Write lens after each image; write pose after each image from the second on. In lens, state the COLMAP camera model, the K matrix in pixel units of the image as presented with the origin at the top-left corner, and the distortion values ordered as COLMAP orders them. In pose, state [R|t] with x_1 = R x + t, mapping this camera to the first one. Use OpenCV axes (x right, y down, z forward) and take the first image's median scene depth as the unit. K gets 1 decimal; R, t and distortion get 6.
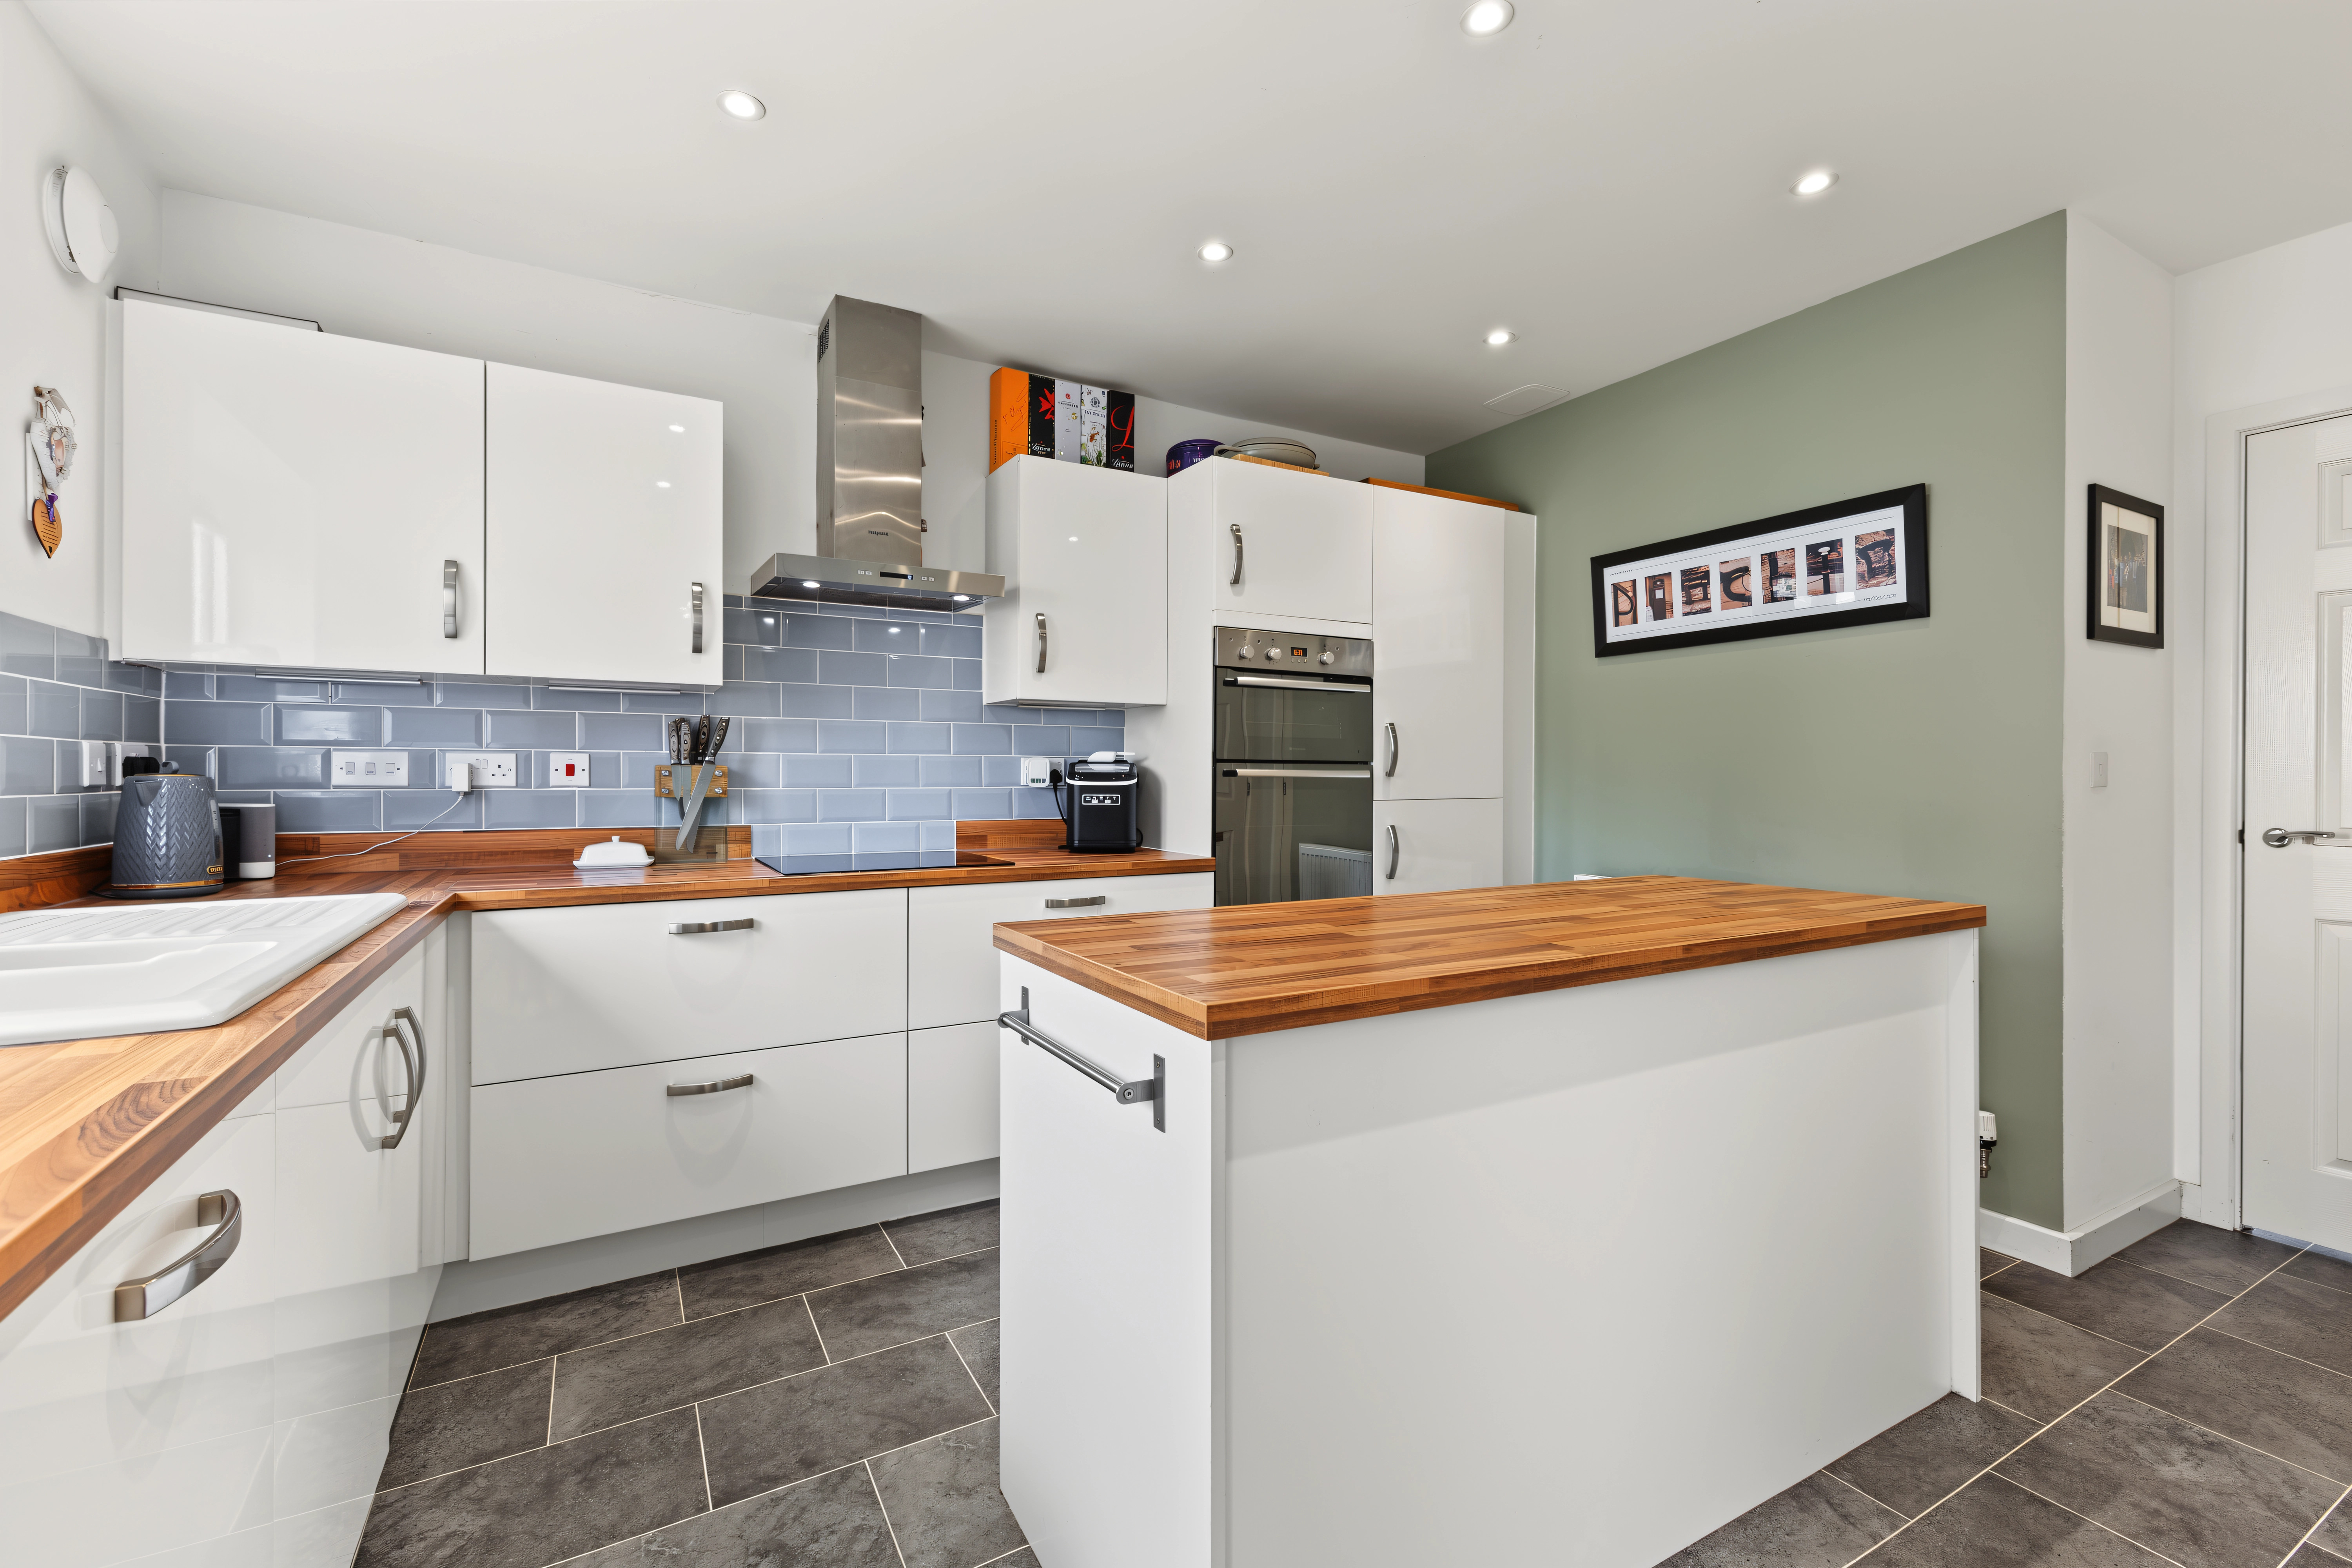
lens RADIAL K [[1017.8, 0, 1180.6], [0, 1017.8, 777.3], [0, 0, 1]] dist [0.011842, -0.000730]
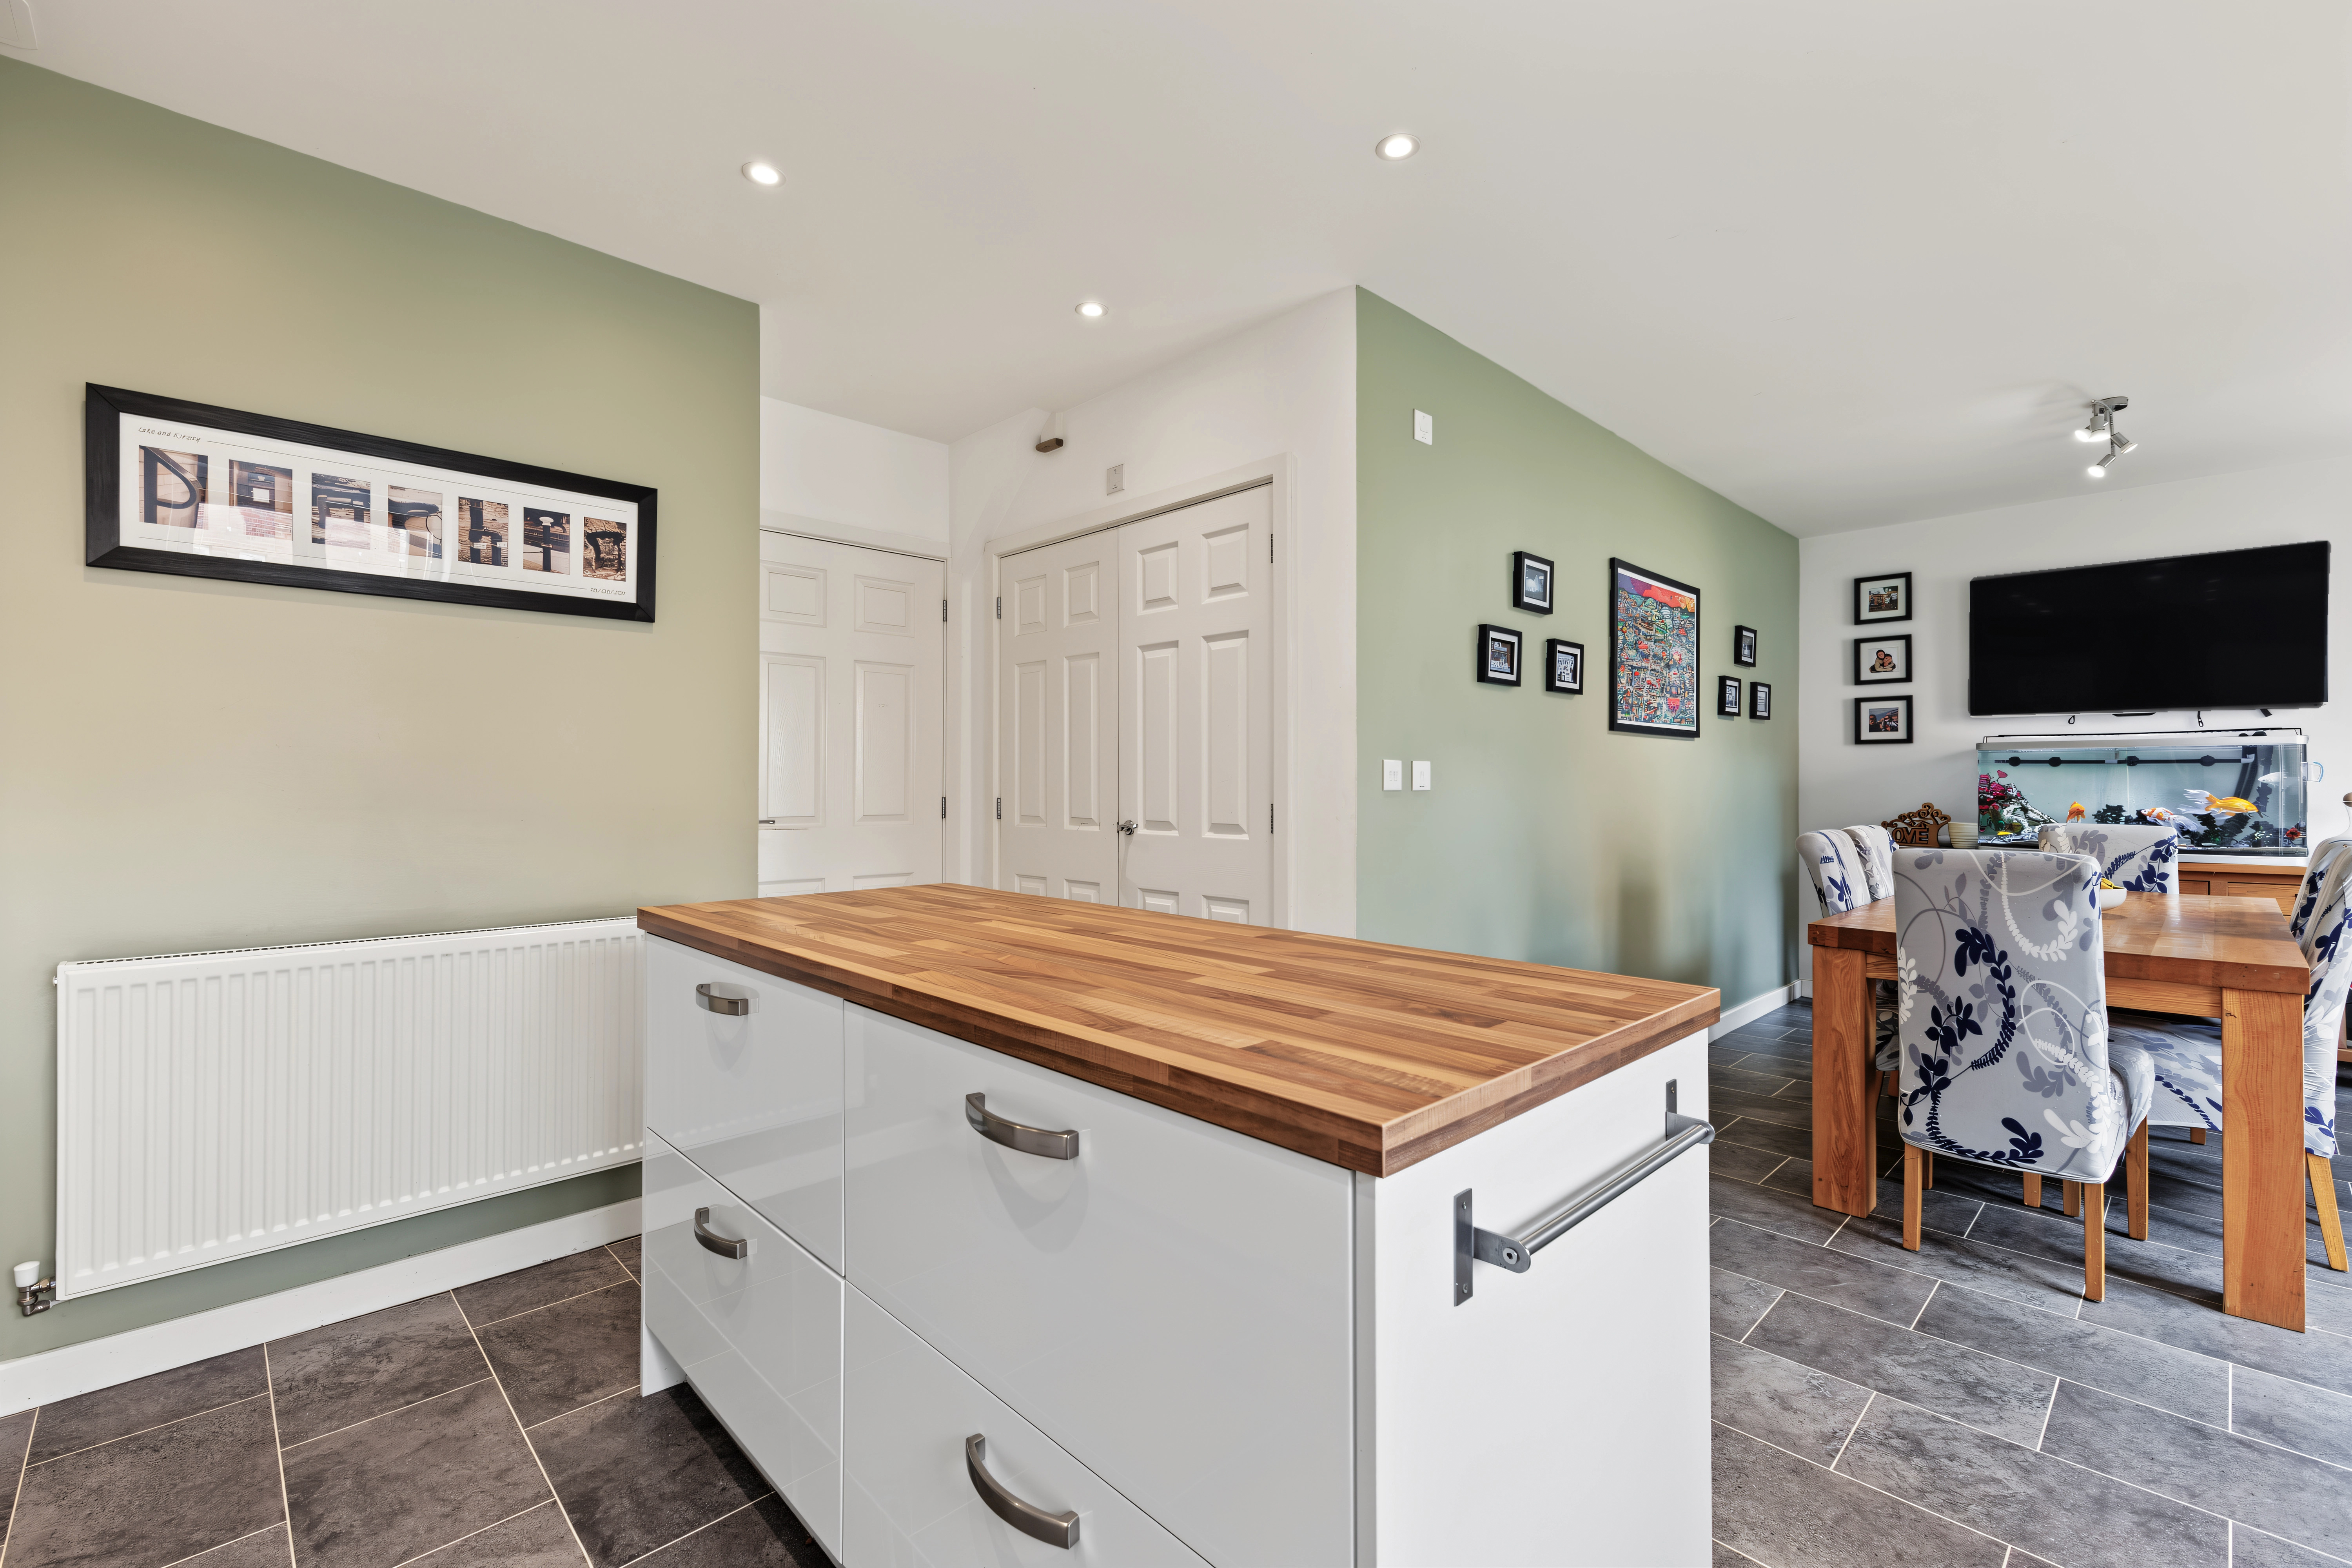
lens RADIAL K [[1017.8, 0, 1145.6], [0, 1017.8, 820.3], [0, 0, 1]] dist [0.011842, -0.000730]
pose [[-0.223131, -0.040008, 0.973967, -0.363476], [-0.003765, 0.999185, 0.040181, -0.002639], [-0.974781, 0.005298, -0.223100, 0.724912]]
